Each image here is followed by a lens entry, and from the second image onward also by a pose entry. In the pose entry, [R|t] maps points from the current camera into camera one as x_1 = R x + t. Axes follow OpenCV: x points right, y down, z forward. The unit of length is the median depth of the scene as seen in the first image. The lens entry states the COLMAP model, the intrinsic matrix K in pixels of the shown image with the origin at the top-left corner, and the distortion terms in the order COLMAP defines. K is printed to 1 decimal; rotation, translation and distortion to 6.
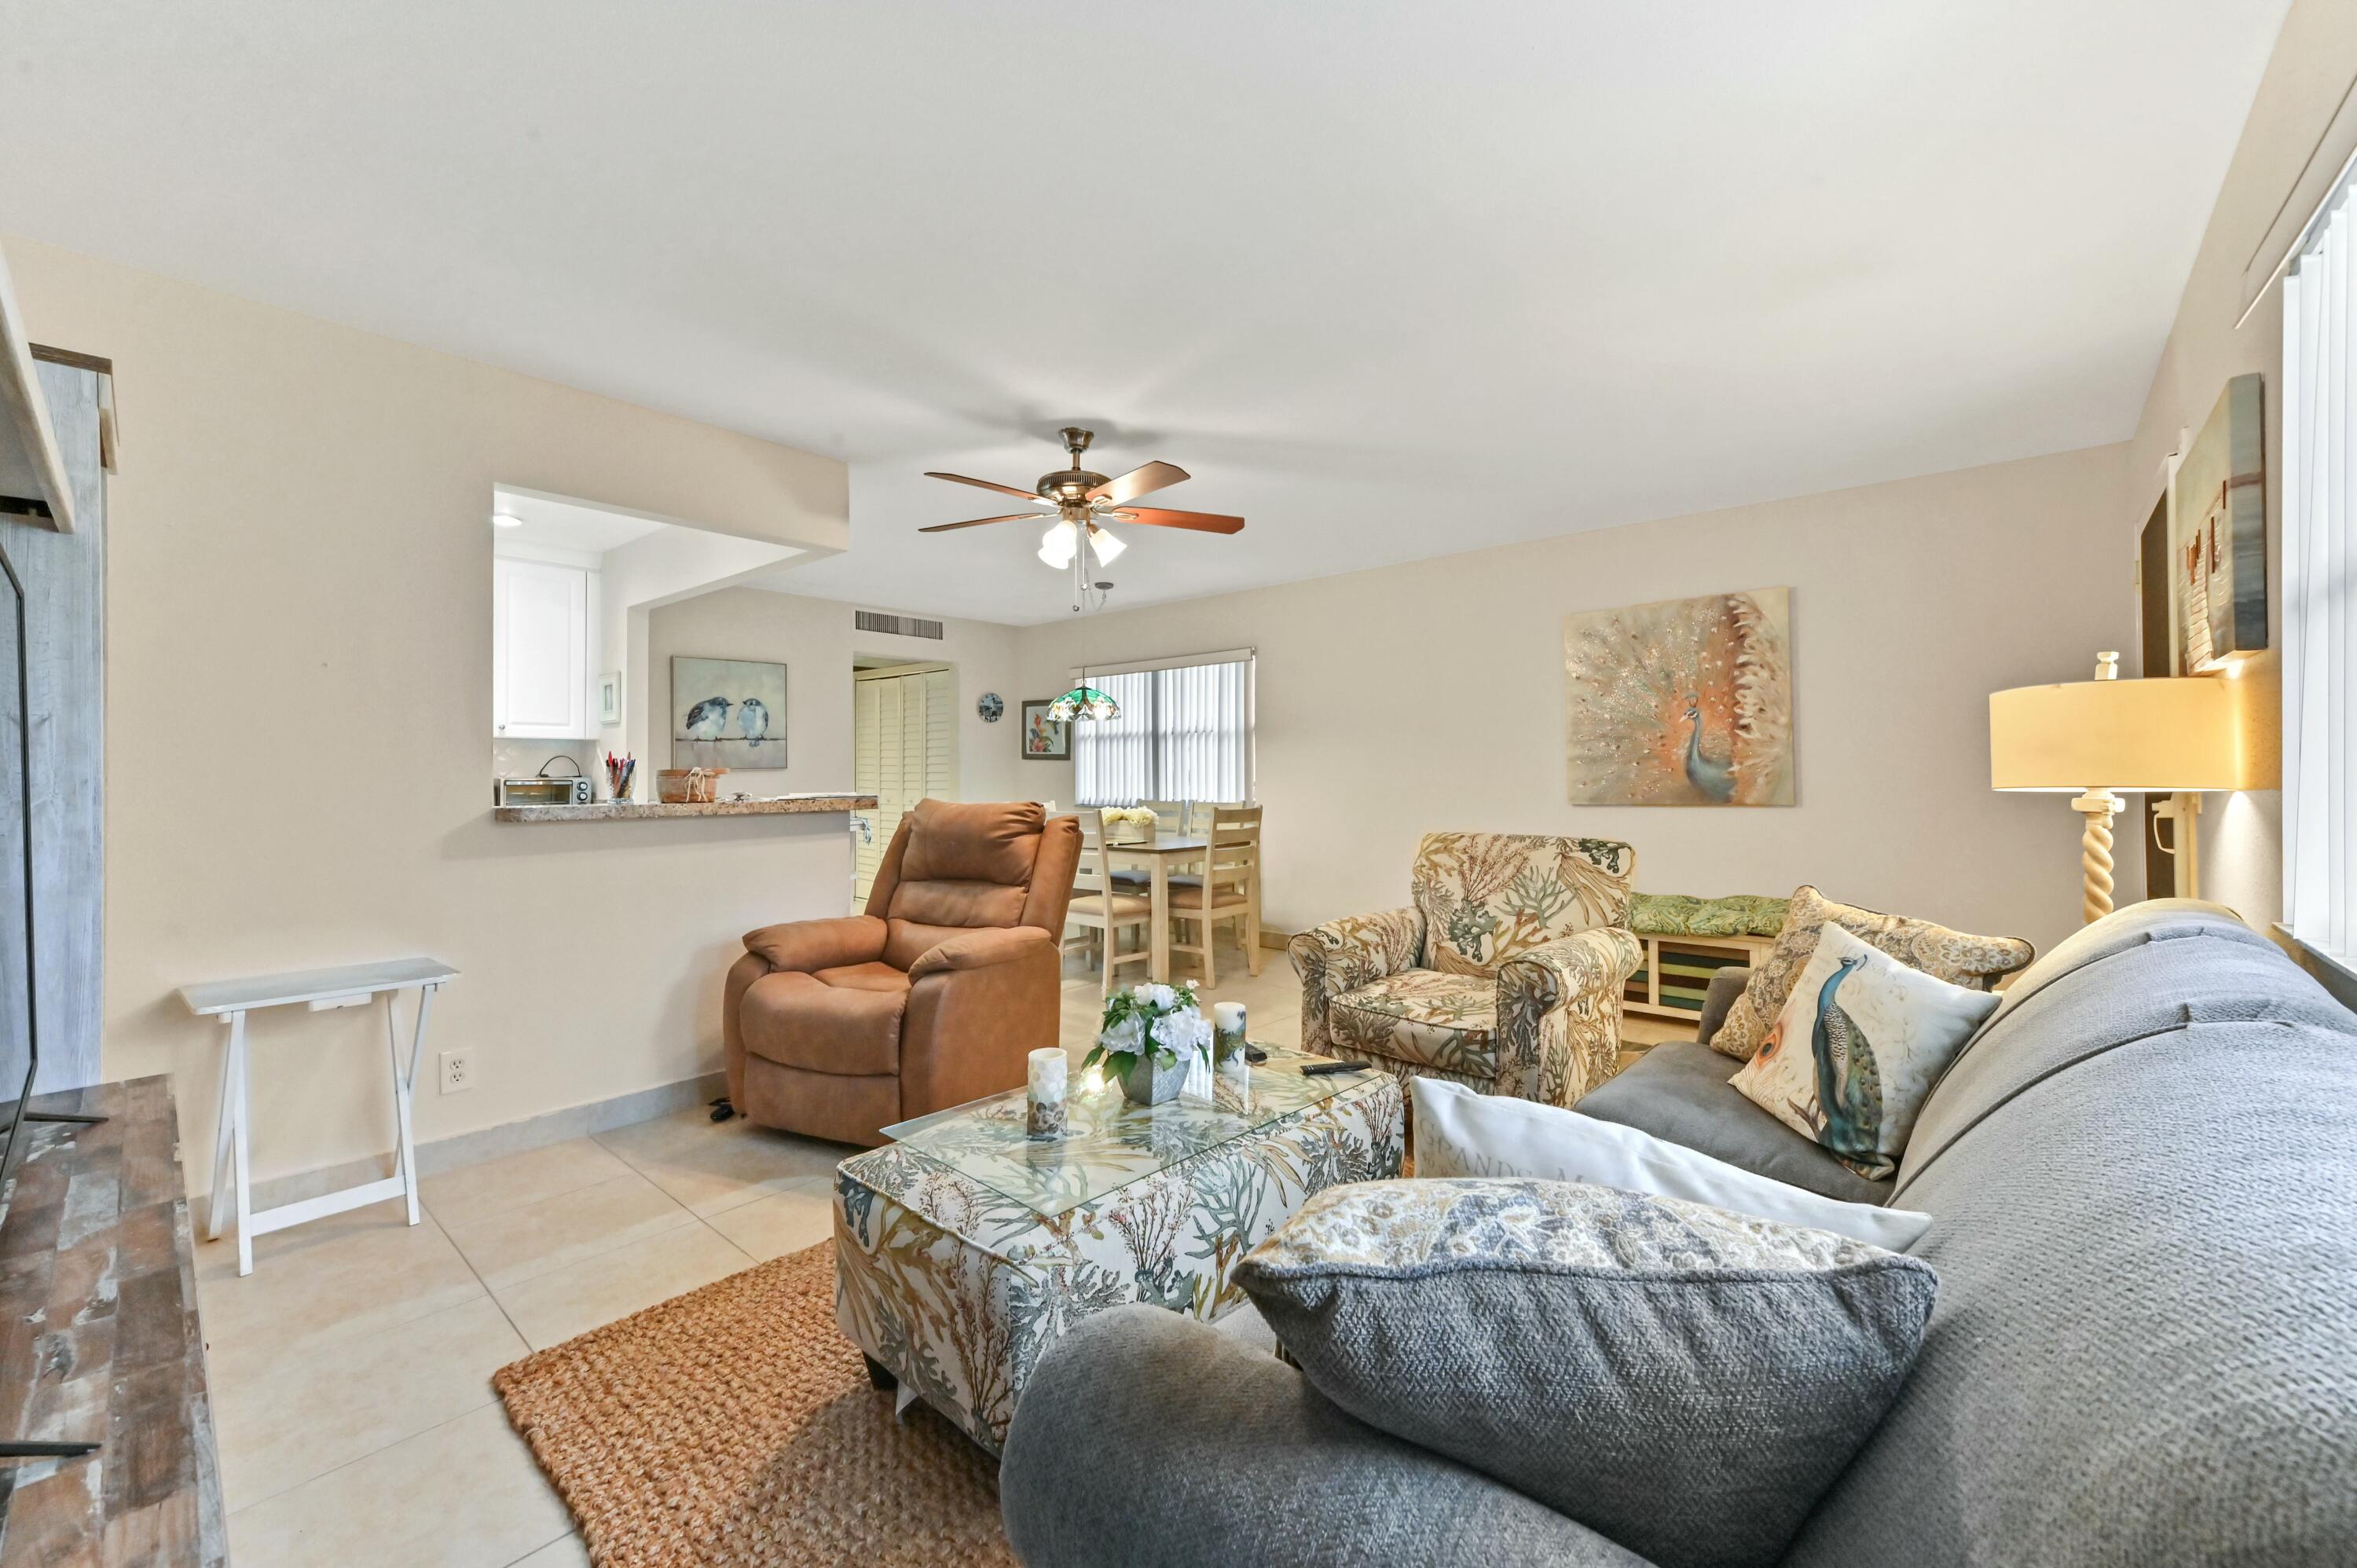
lens RADIAL K [[923.3, 0, 1185.4], [0, 923.3, 776.9], [0, 0, 1]] dist [0.013029, -0.000156]
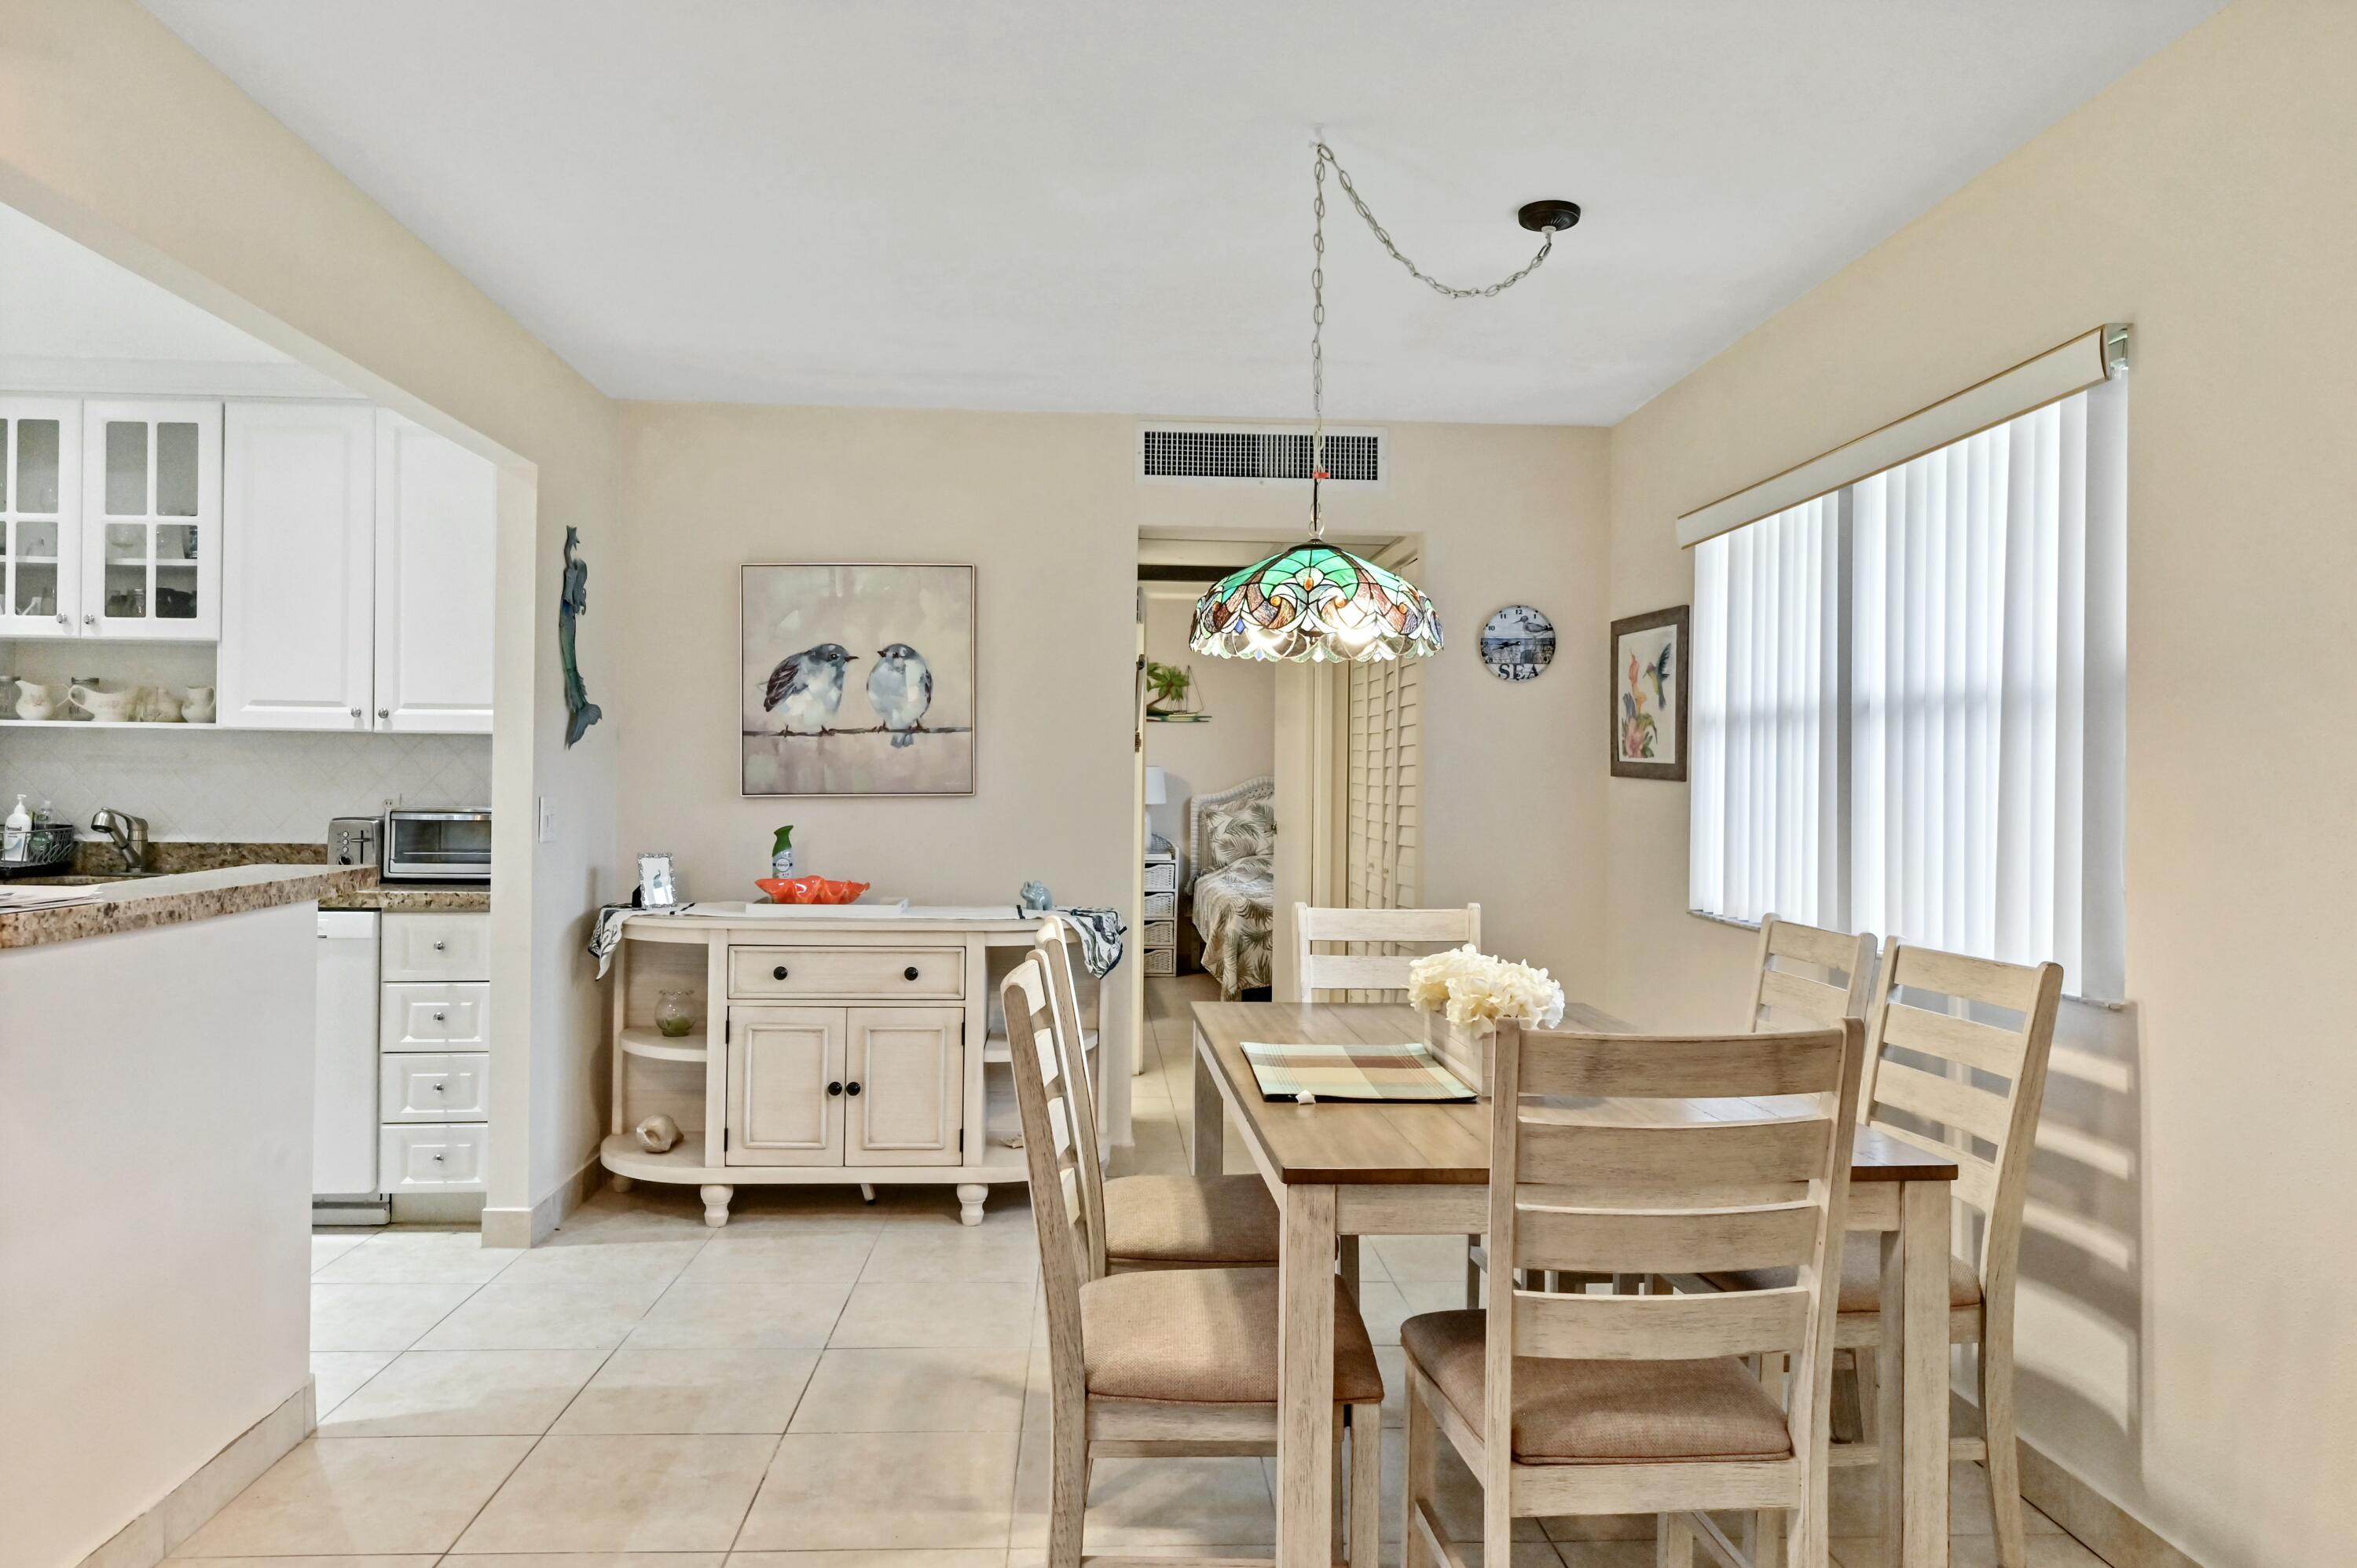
lens RADIAL K [[1559.4, 0, 1175.0], [0, 1559.4, 773.7], [0, 0, 1]] dist [0.000062, -0.001834]
pose [[0.697537, 0.010212, -0.716476, 0.203699], [-0.020500, 0.999774, -0.005708, -0.018218], [0.716255, 0.018670, 0.697588, 0.577188]]
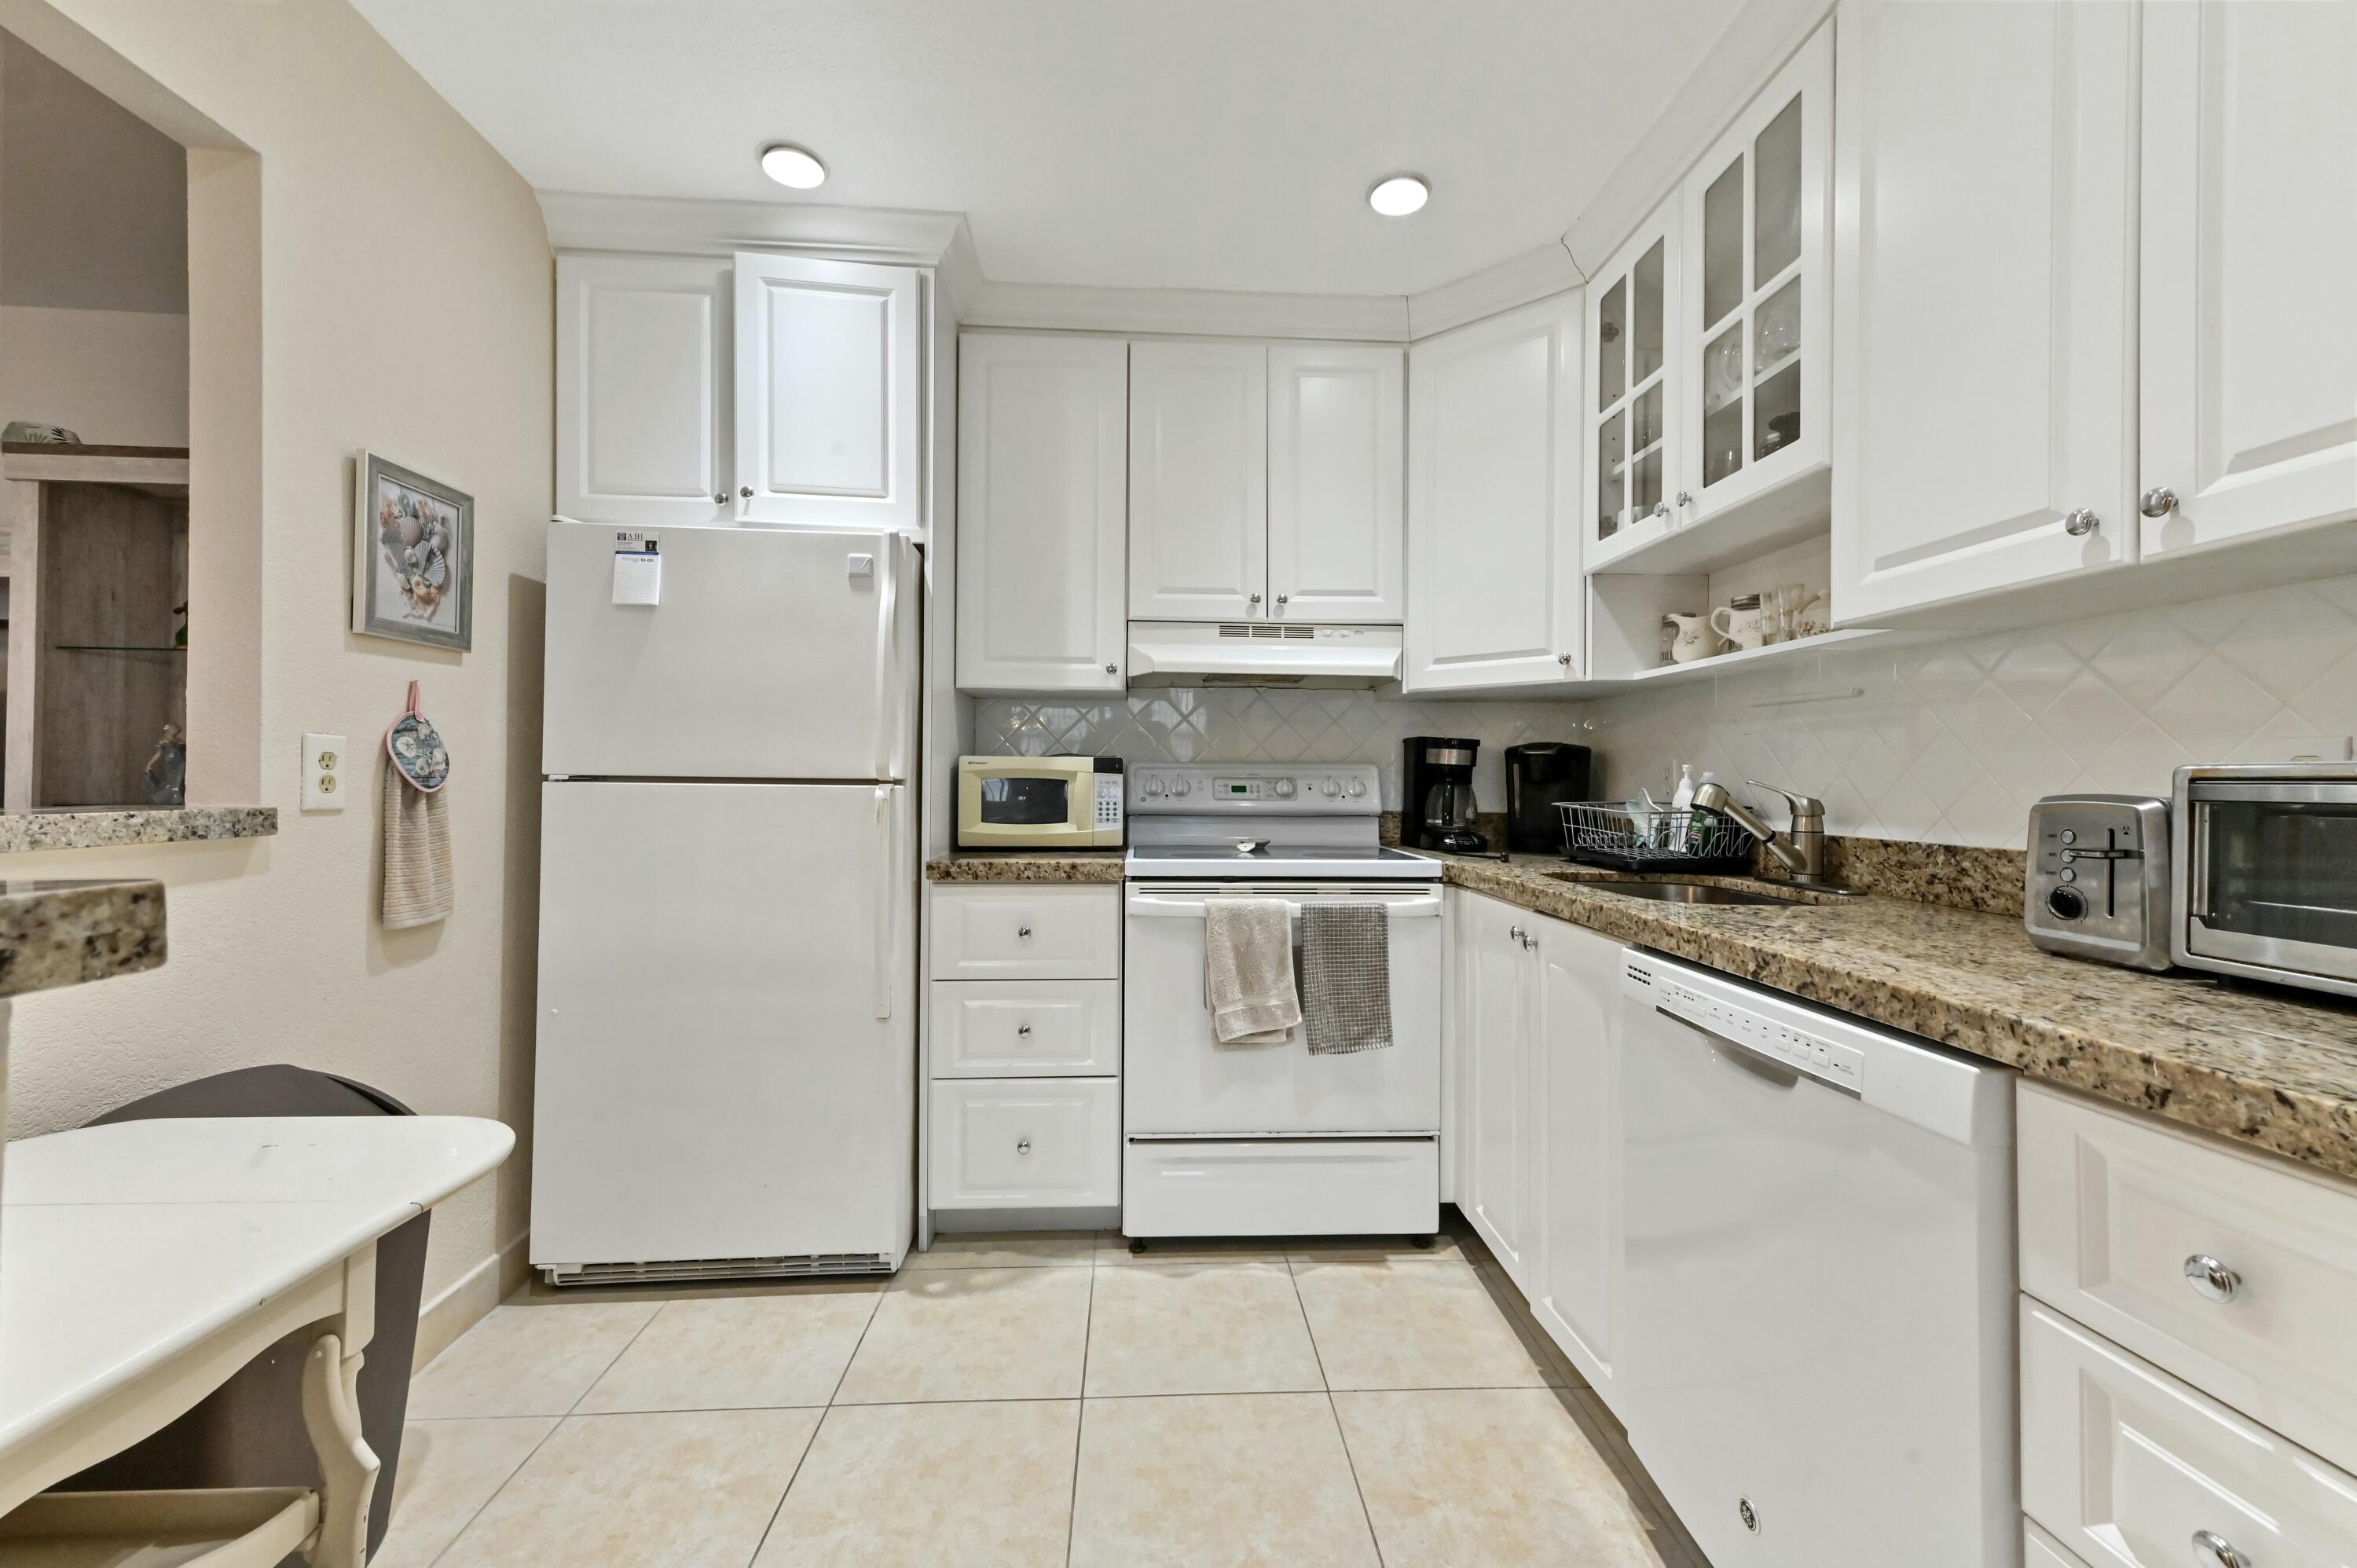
lens RADIAL K [[917.8, 0, 1193.0], [0, 917.8, 777.2], [0, 0, 1]] dist [0.016012, 0.000366]
pose [[-0.717405, -0.005034, -0.696638, -0.375645], [-0.011192, 0.999928, 0.004300, 0.004930], [0.696566, 0.010882, -0.717410, 0.830377]]
